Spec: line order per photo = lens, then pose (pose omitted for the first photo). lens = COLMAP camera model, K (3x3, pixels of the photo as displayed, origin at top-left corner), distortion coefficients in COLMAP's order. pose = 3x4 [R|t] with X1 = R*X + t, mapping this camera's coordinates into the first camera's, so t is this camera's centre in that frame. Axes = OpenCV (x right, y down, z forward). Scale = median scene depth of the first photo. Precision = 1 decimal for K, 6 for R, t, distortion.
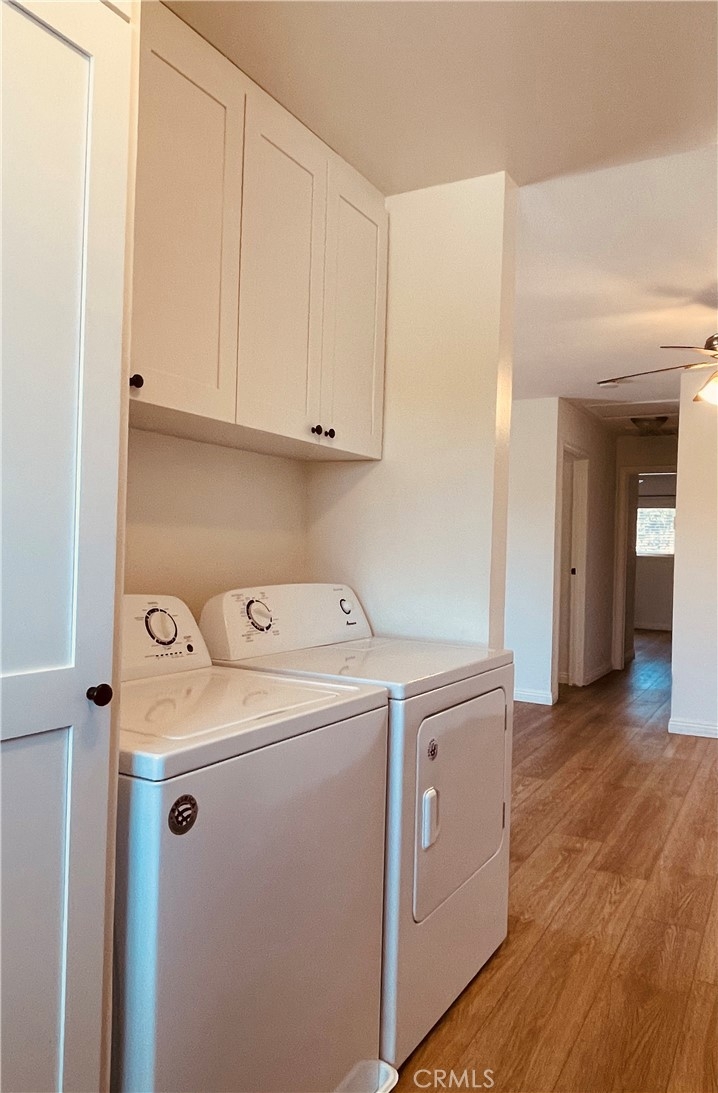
lens RADIAL K [[763.7, 0, 359.4], [0, 763.7, 546.6], [0, 0, 1]] dist [-0.000266, 0.000047]
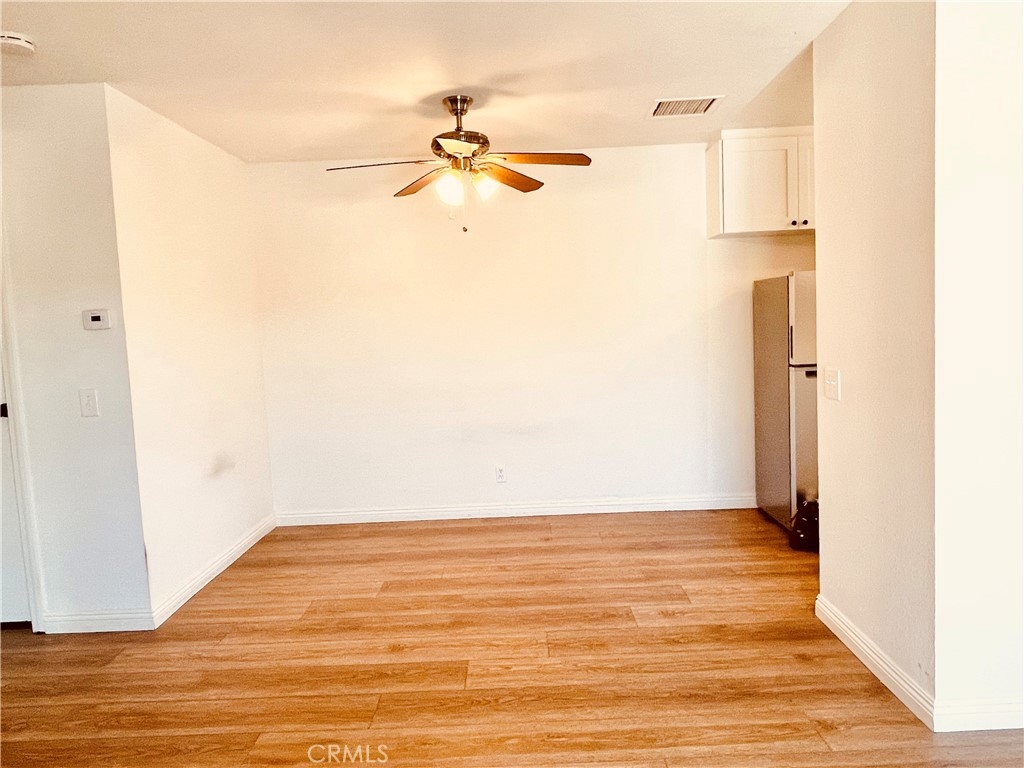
lens RADIAL K [[714.2, 0, 517.1], [0, 714.2, 383.4], [0, 0, 1]] dist [0.014315, -0.010190]
pose [[-0.511791, -0.078058, 0.855556, -0.439474], [0.032392, 0.993402, 0.110011, -0.050271], [-0.858499, 0.084016, -0.505886, 1.573466]]
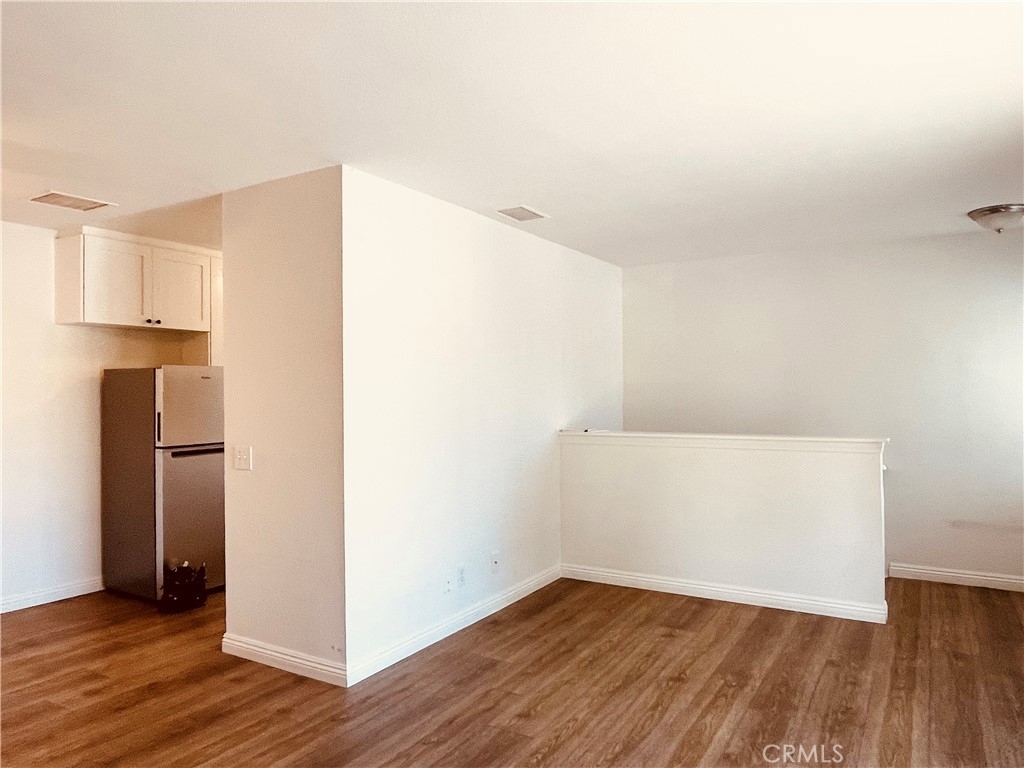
lens RADIAL K [[714.2, 0, 513.9], [0, 714.2, 385.1], [0, 0, 1]] dist [0.014315, -0.010190]
pose [[-0.999778, -0.020573, 0.004501, -0.313796], [-0.020607, 0.999759, -0.007610, -0.054183], [-0.004343, -0.007701, -0.999961, 1.921300]]
